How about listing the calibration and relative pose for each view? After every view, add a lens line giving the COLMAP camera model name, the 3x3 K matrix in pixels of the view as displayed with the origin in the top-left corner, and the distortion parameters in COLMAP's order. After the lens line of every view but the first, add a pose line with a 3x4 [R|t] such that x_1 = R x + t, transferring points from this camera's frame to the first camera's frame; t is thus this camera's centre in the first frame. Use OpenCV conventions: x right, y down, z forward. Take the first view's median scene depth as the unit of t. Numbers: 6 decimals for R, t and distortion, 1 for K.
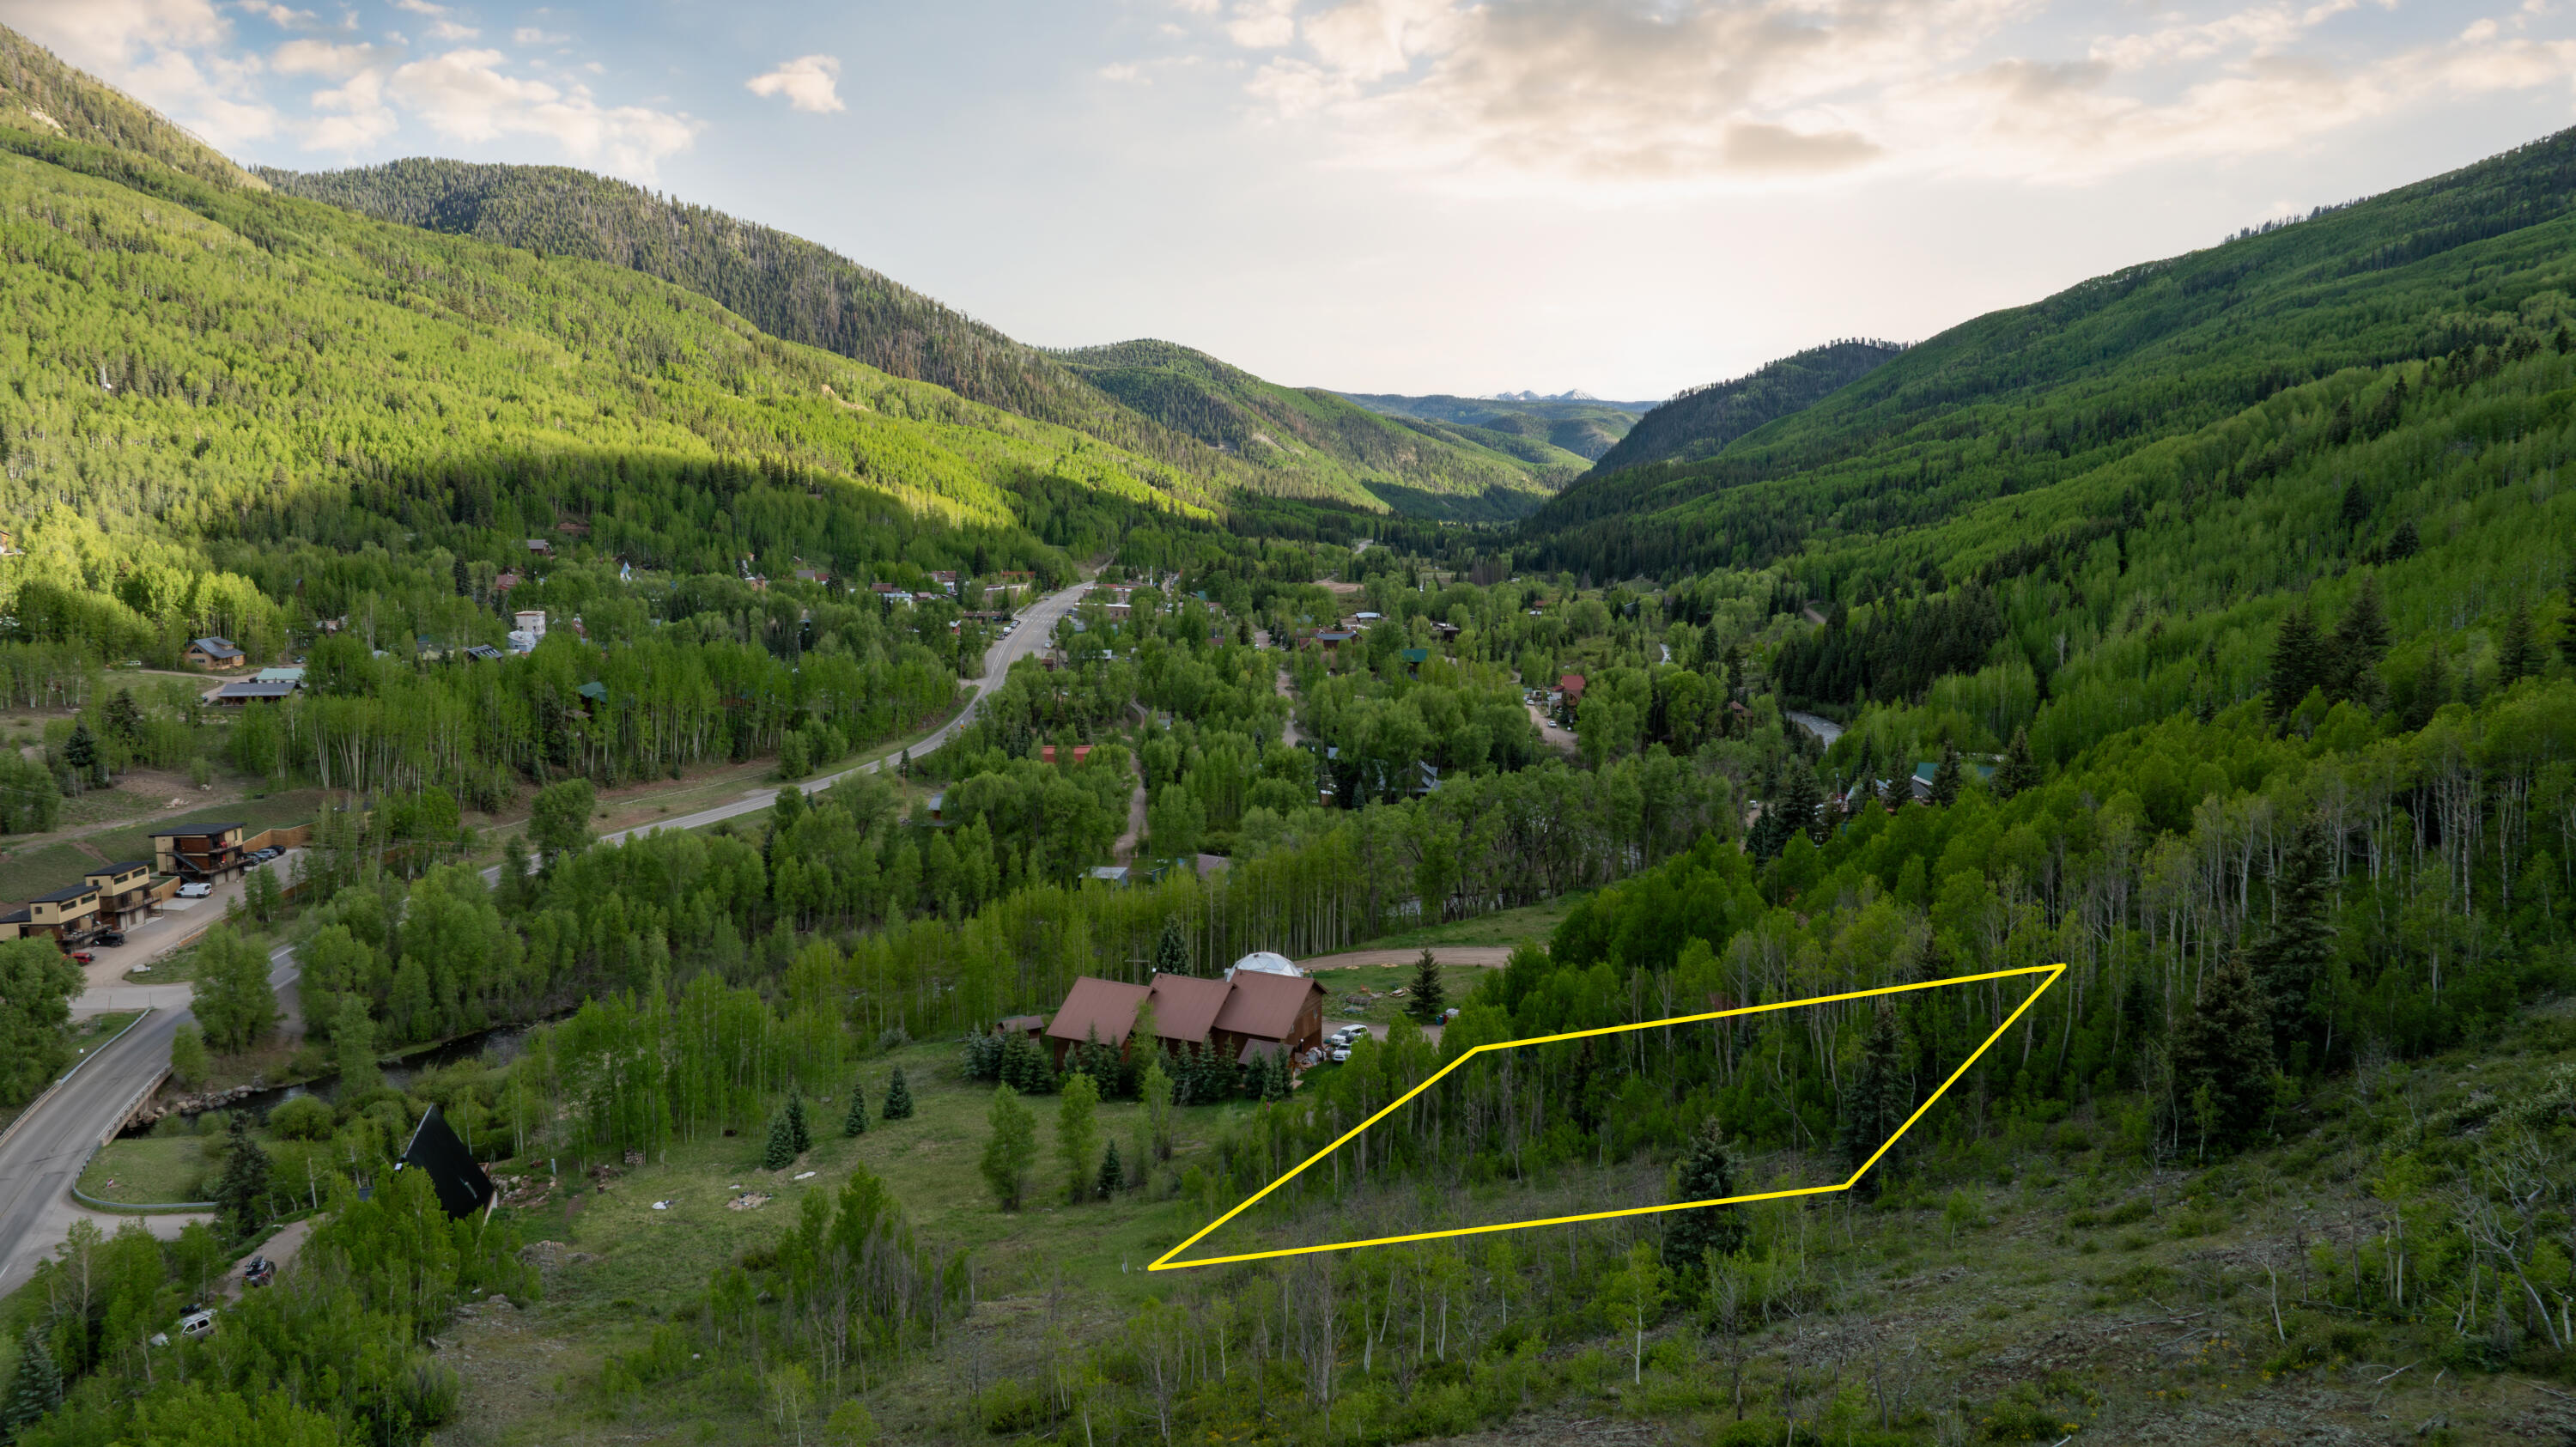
lens RADIAL K [[1808.4, 0, 1288.0], [0, 1808.4, 723.5], [0, 0, 1]] dist [-0.038076, 0.040883]
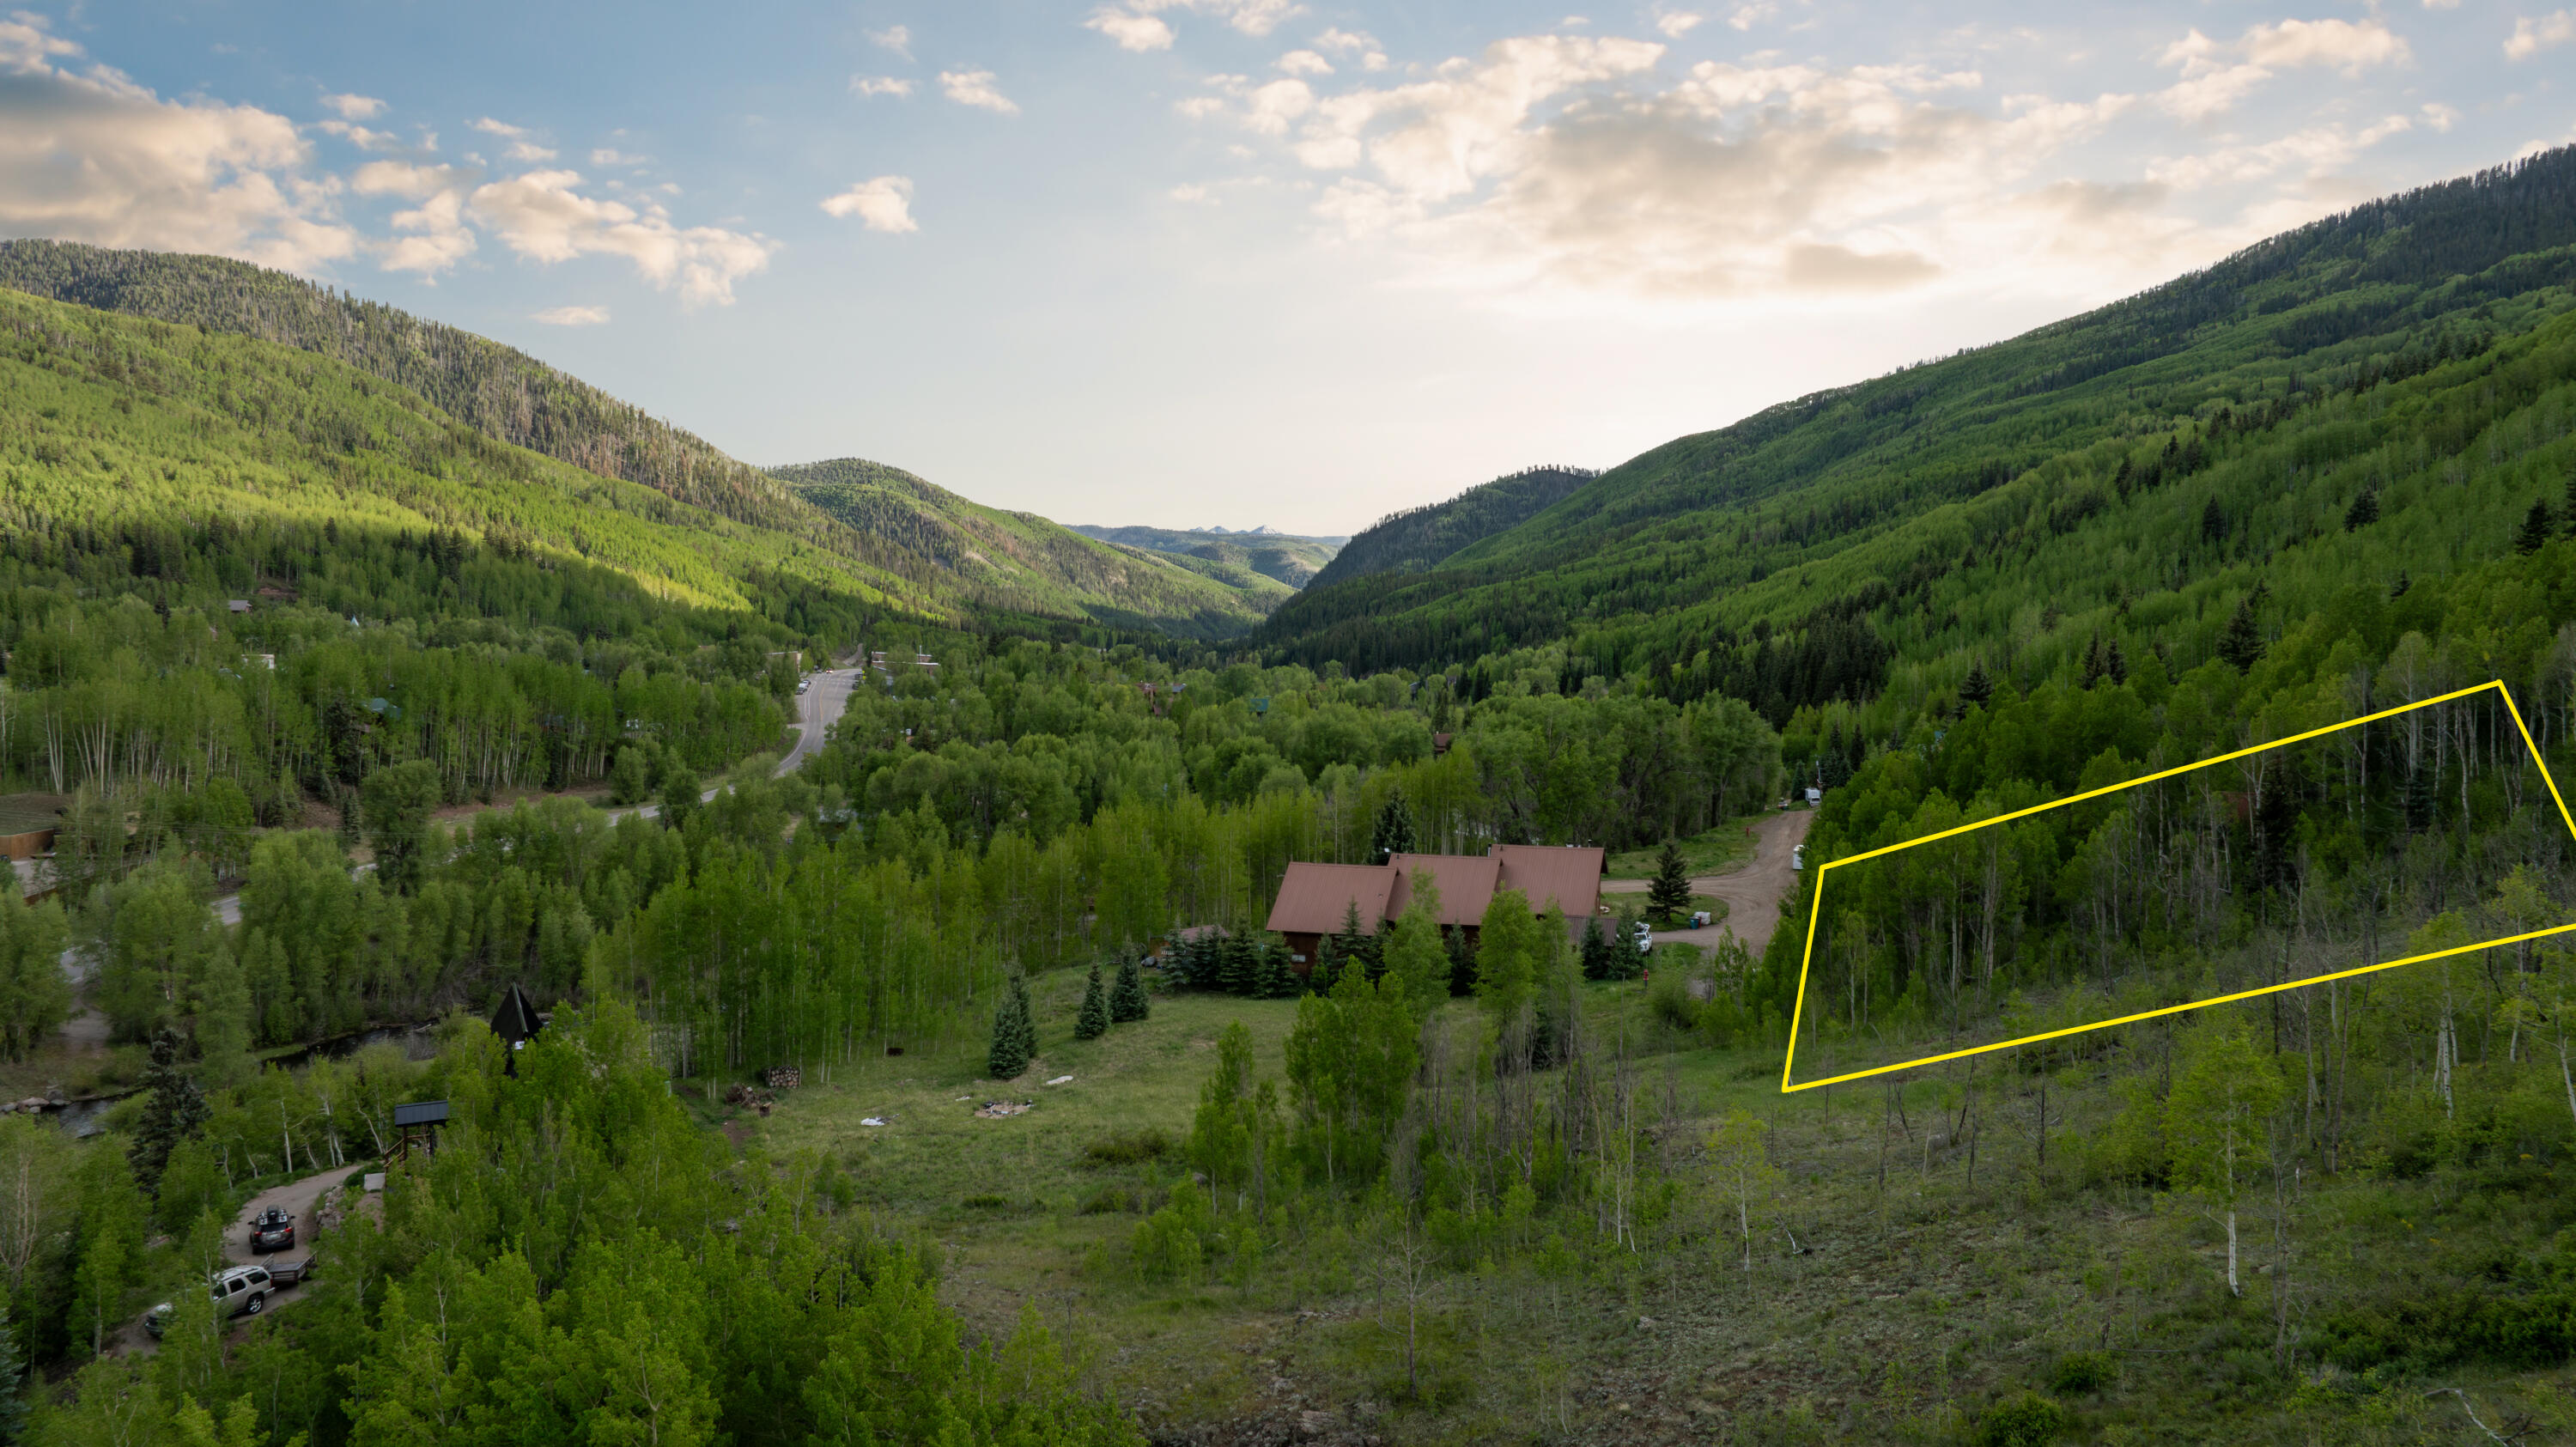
lens RADIAL K [[1809.1, 0, 1288.0], [0, 1809.1, 723.5], [0, 0, 1]] dist [-0.033098, -0.000393]
pose [[0.985619, -0.009700, 0.168704, -0.038166], [0.022136, 0.997159, -0.071995, 0.021189], [-0.167526, 0.074694, 0.983034, 0.036771]]
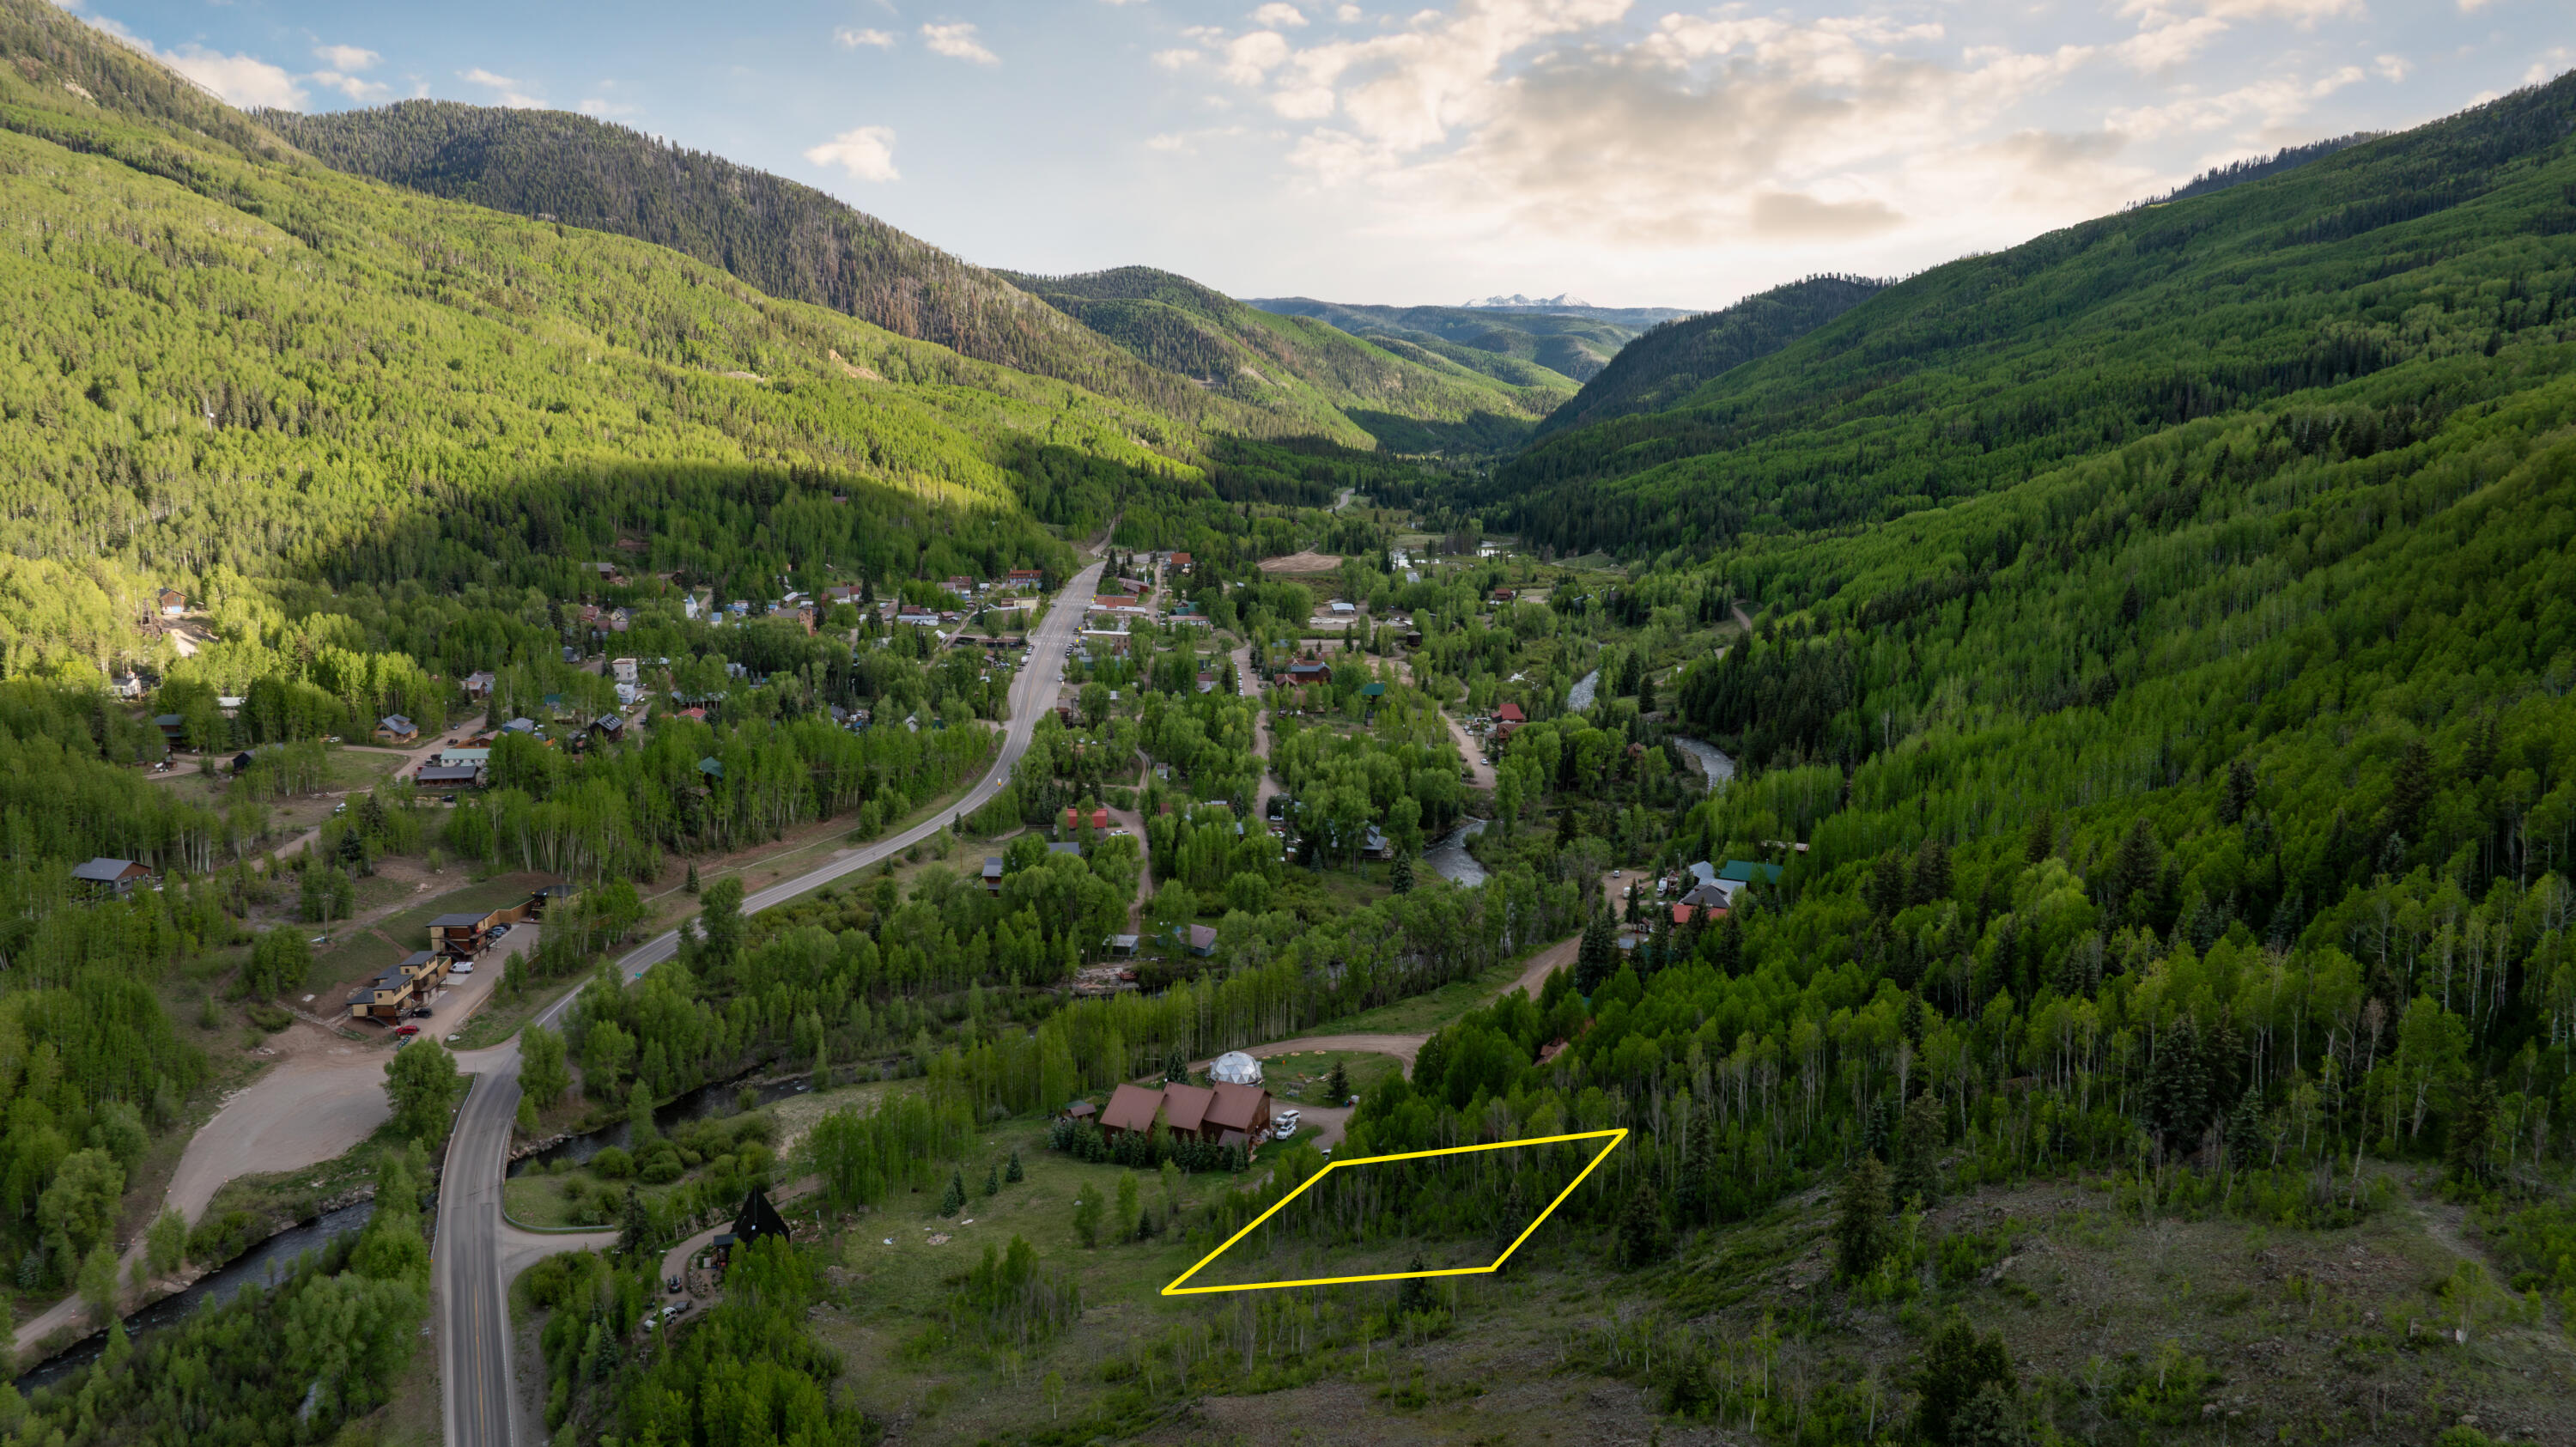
lens RADIAL K [[1808.4, 0, 1288.0], [0, 1808.4, 723.5], [0, 0, 1]] dist [-0.038076, 0.040883]
pose [[0.999978, 0.001676, 0.006441, 0.003633], [-0.002021, 0.998544, 0.053907, -0.041213], [-0.006341, -0.053919, 0.998525, -0.090594]]
